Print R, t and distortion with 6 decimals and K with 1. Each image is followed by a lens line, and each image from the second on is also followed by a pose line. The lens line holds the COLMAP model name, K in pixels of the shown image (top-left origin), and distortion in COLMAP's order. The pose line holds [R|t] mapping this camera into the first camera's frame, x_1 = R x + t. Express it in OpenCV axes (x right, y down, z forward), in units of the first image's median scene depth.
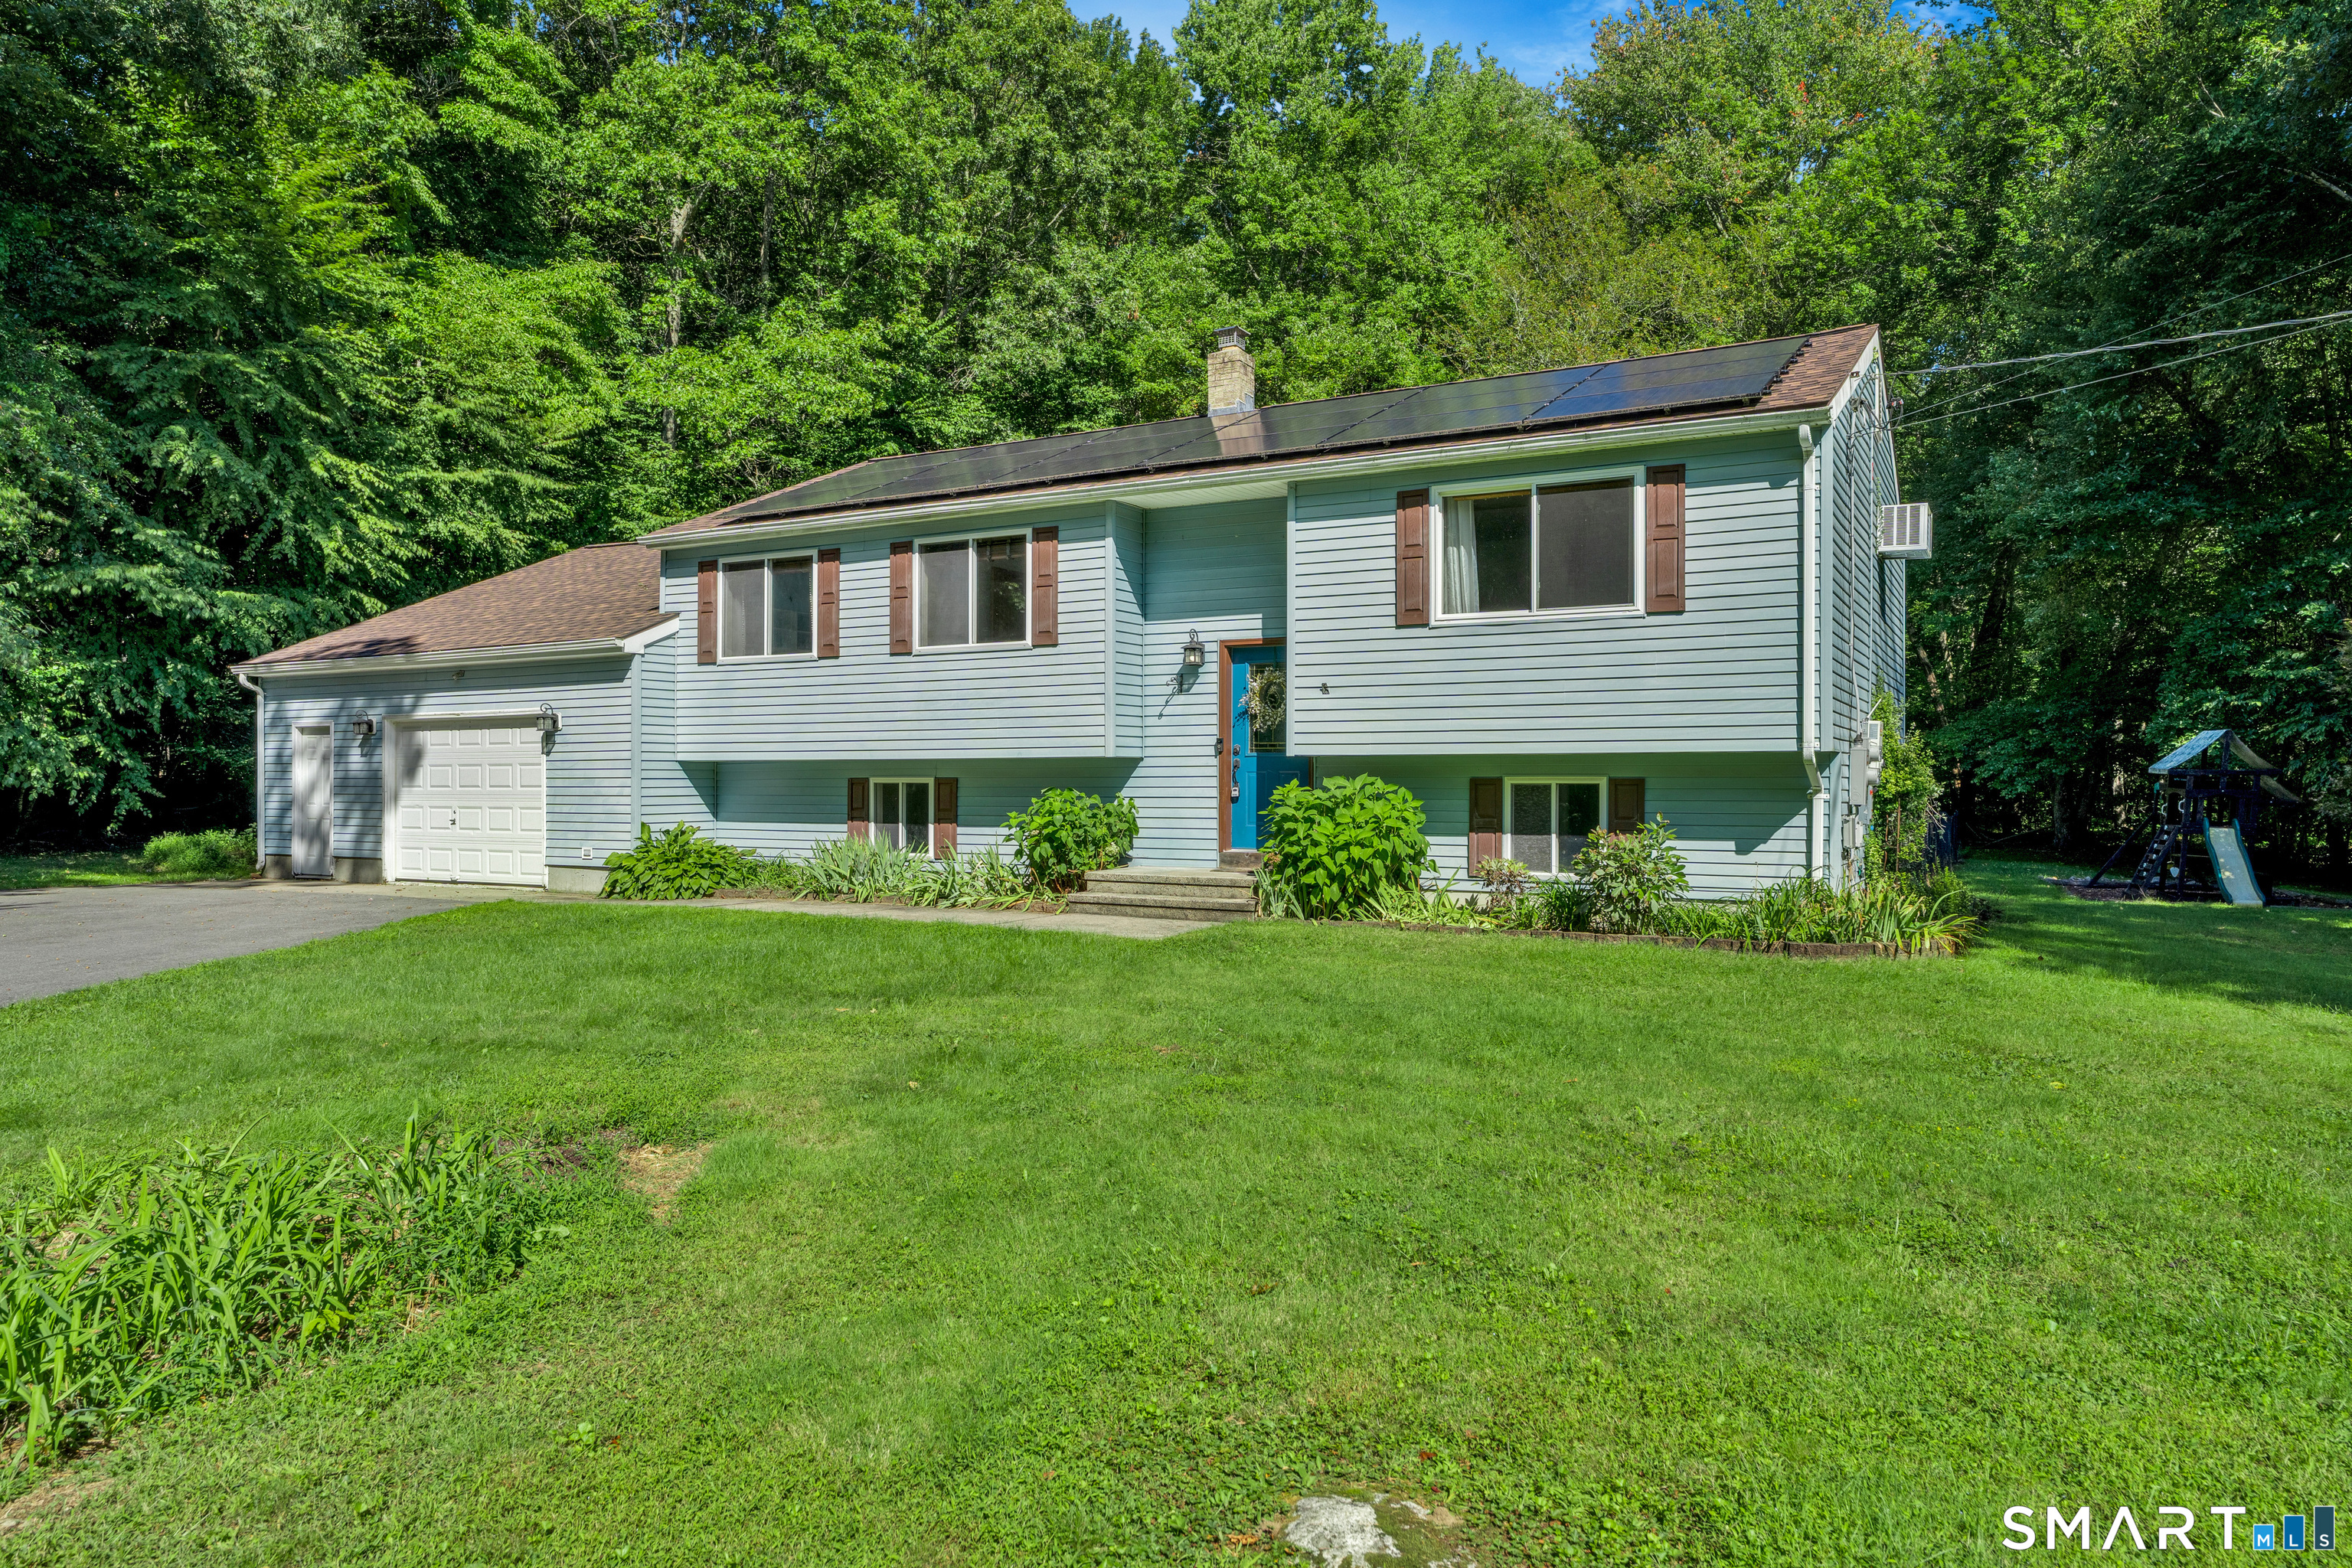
lens RADIAL K [[1514.6, 0, 1176.0], [0, 1514.6, 784.0], [0, 0, 1]] dist [-0.007956, 0.001014]
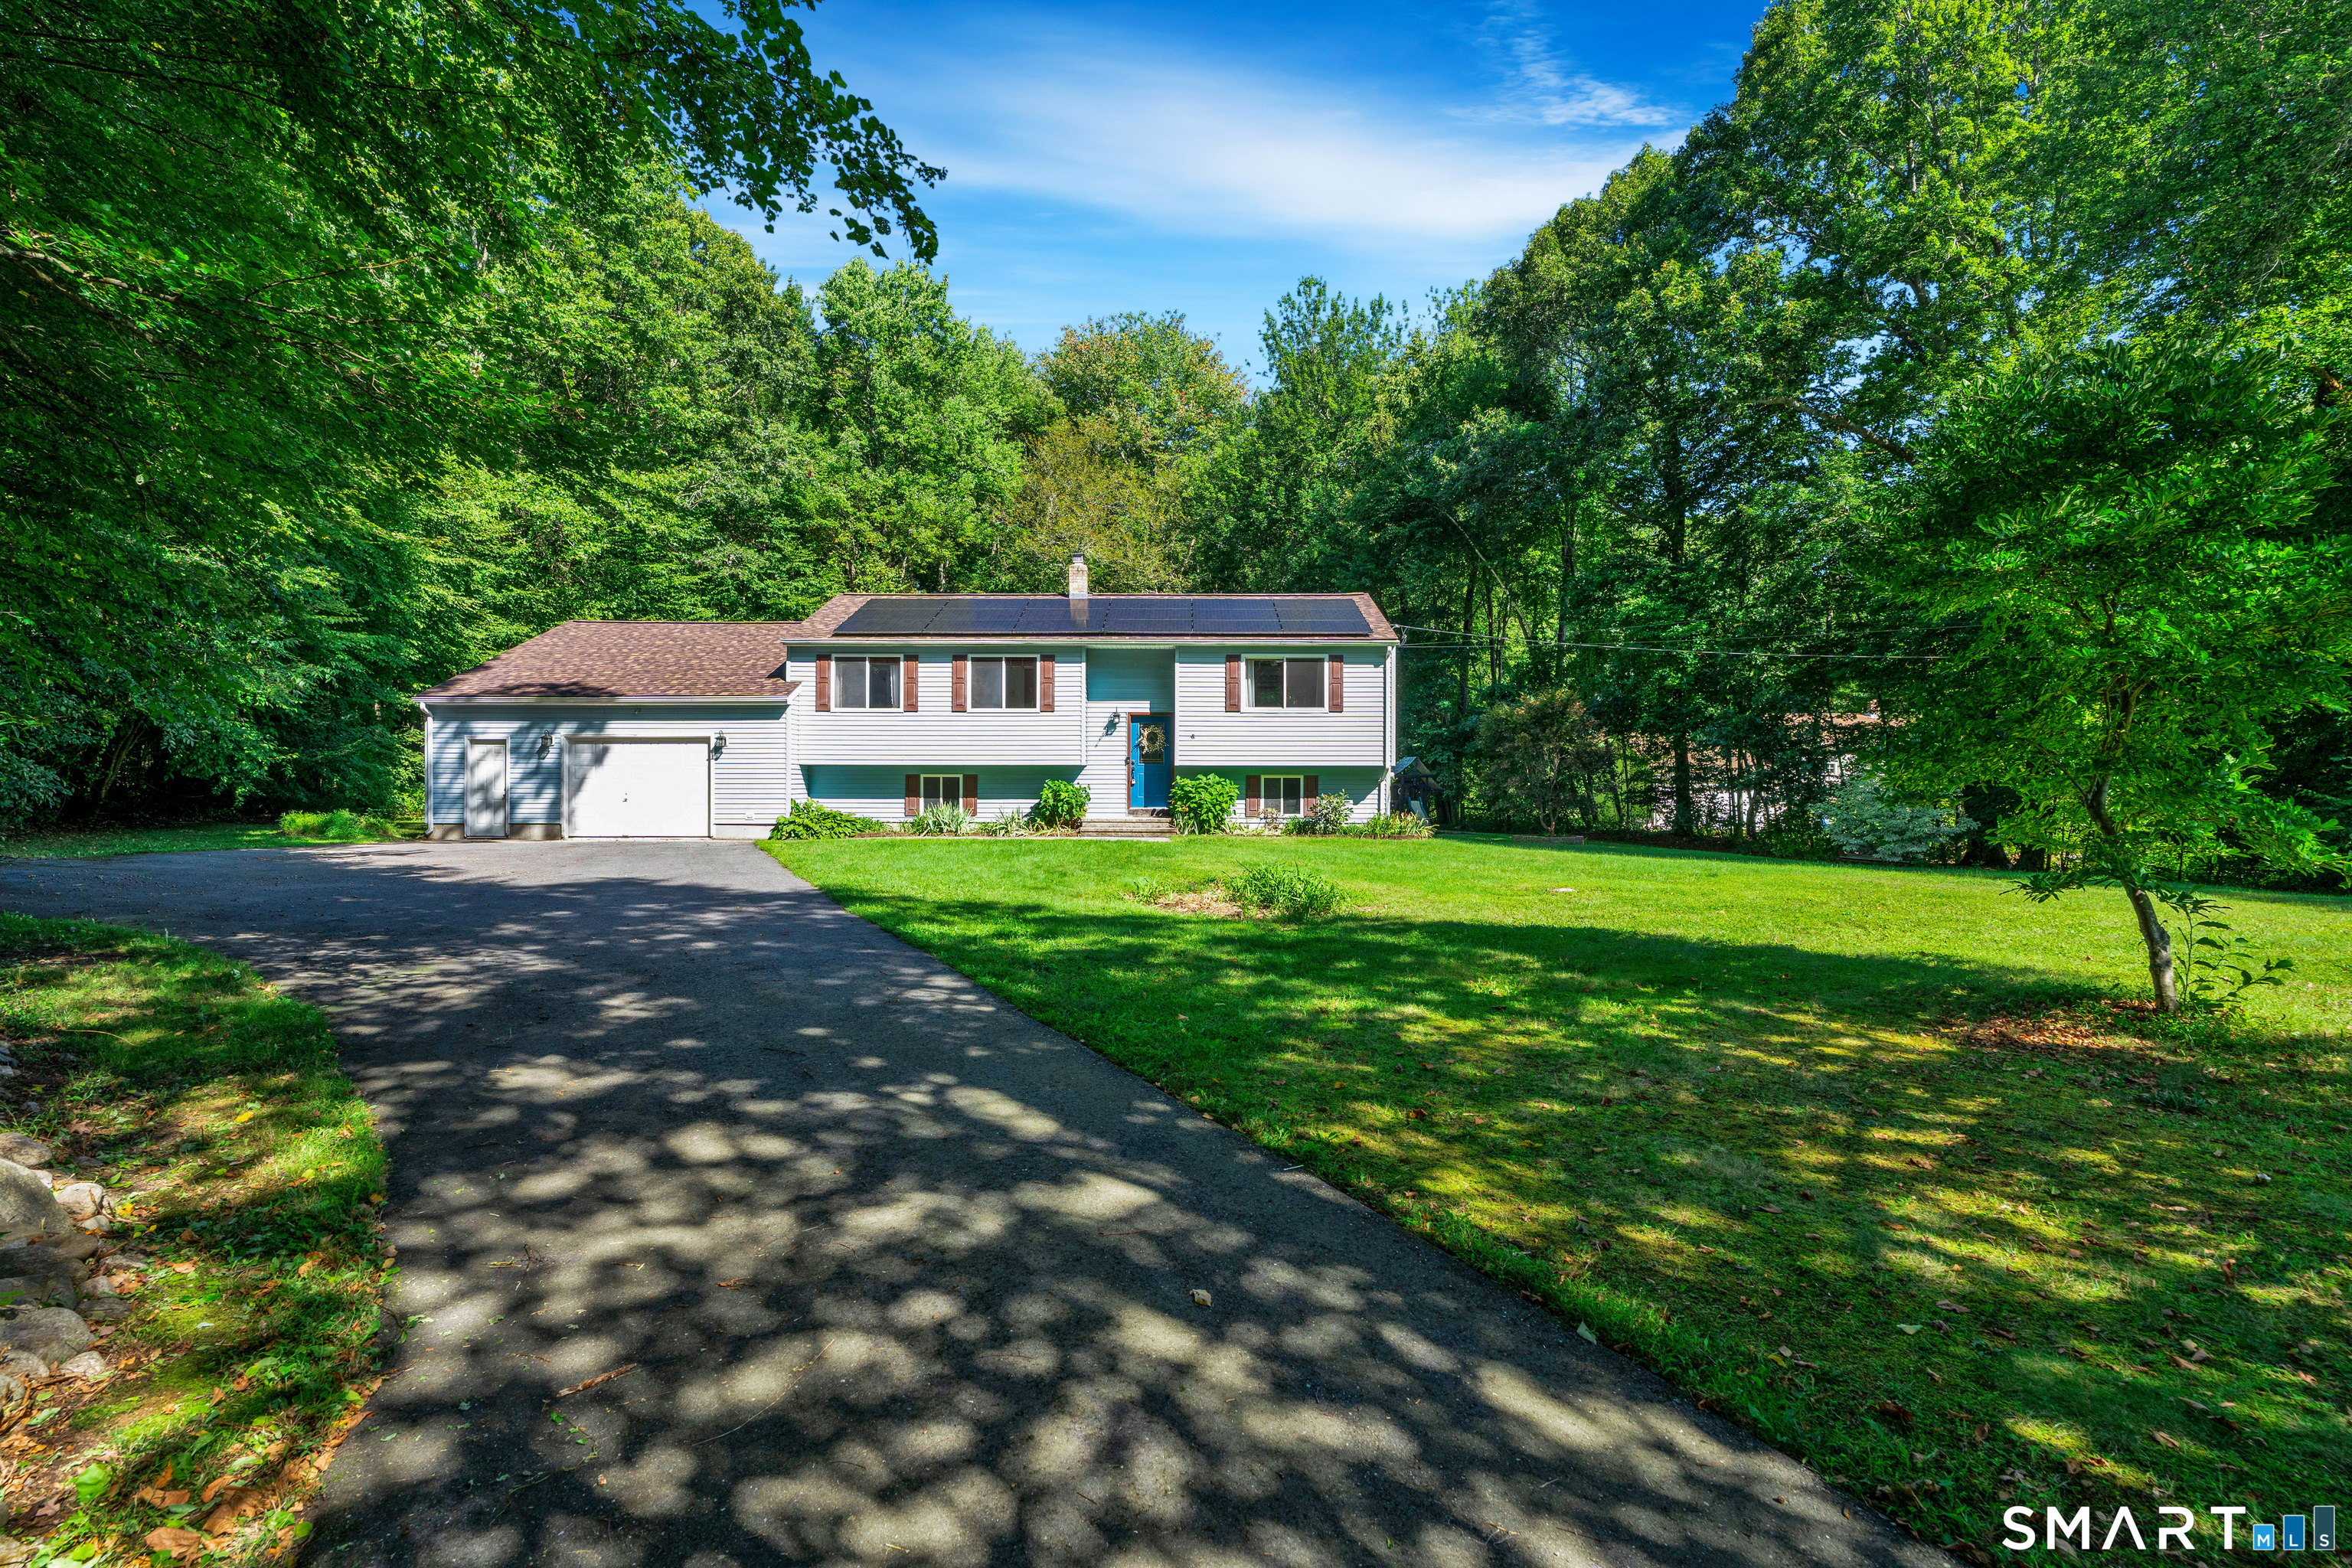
lens RADIAL K [[1118.2, 0, 1176.0], [0, 1118.2, 784.0], [0, 0, 1]] dist [-0.007700, -0.000158]
pose [[0.873425, 0.001672, 0.486956, -0.650431], [-0.000436, 0.999996, -0.002650, 0.012418], [-0.486958, 0.002102, 0.873423, -0.414719]]
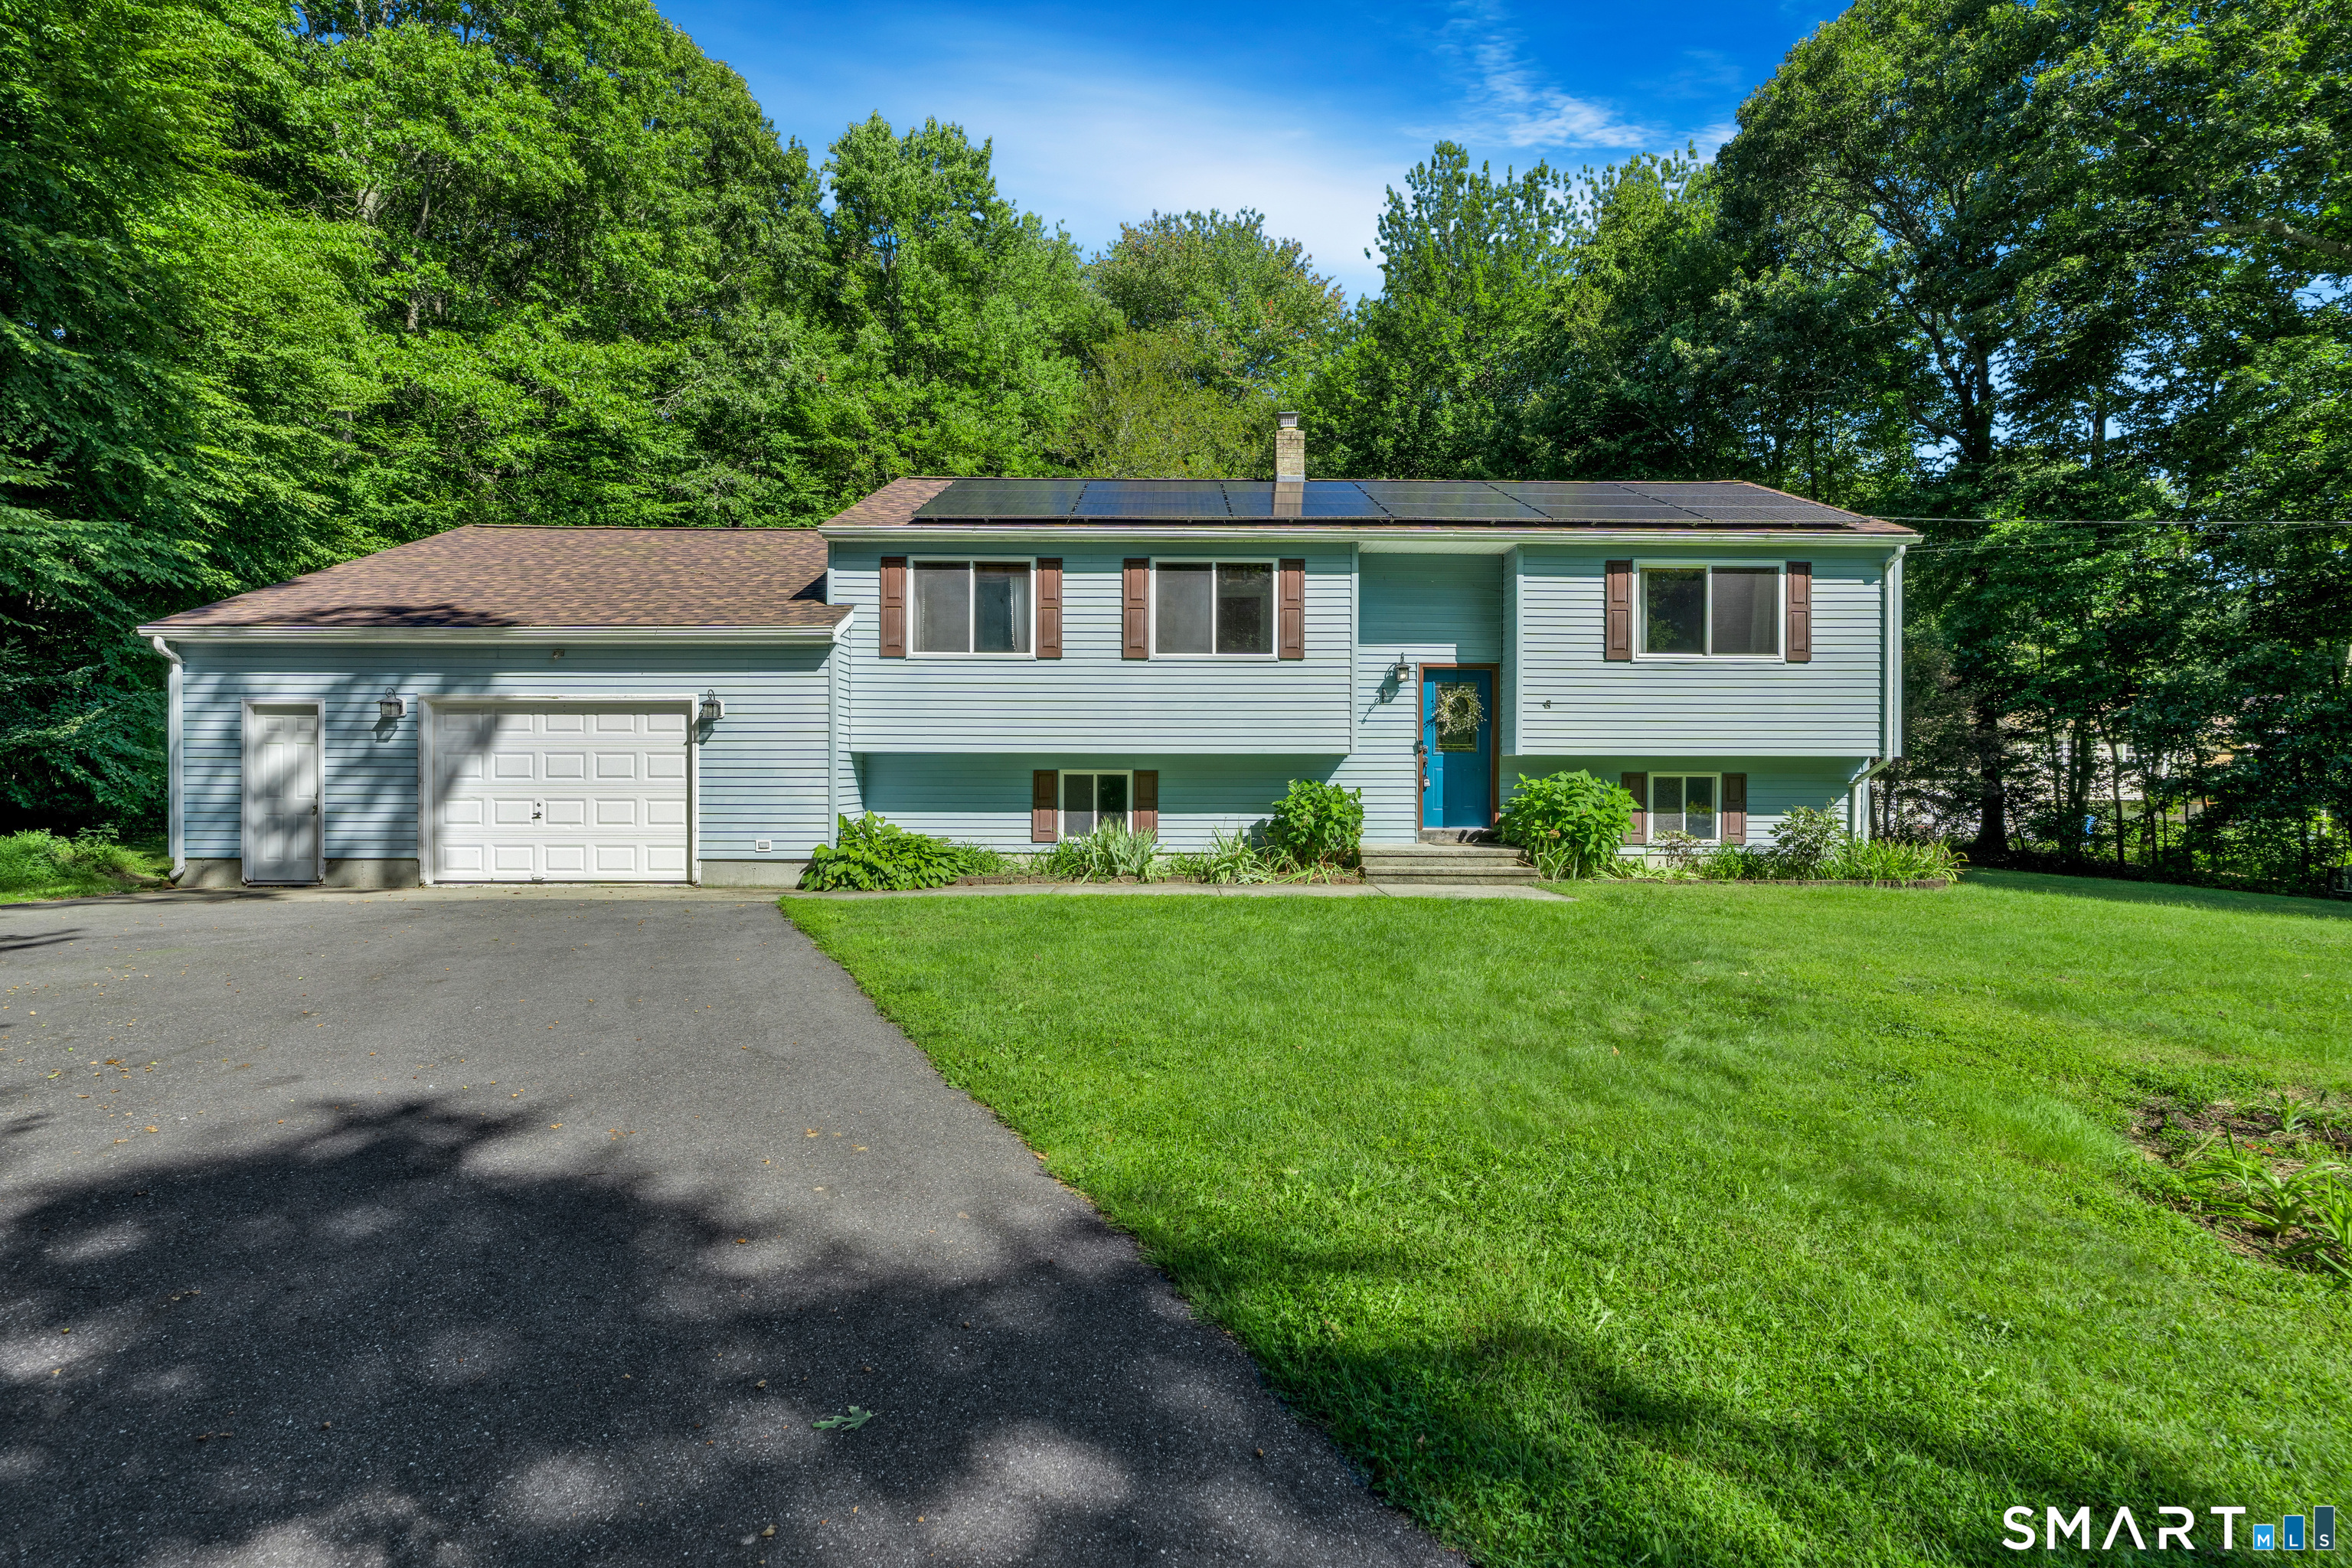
lens RADIAL K [[1118.2, 0, 1176.0], [0, 1118.2, 784.0], [0, 0, 1]] dist [-0.007700, -0.000158]
pose [[0.866549, -0.000362, 0.499092, -0.571465], [-0.002734, 0.999981, 0.005473, 0.001612], [-0.499085, -0.006107, 0.866532, 0.273749]]
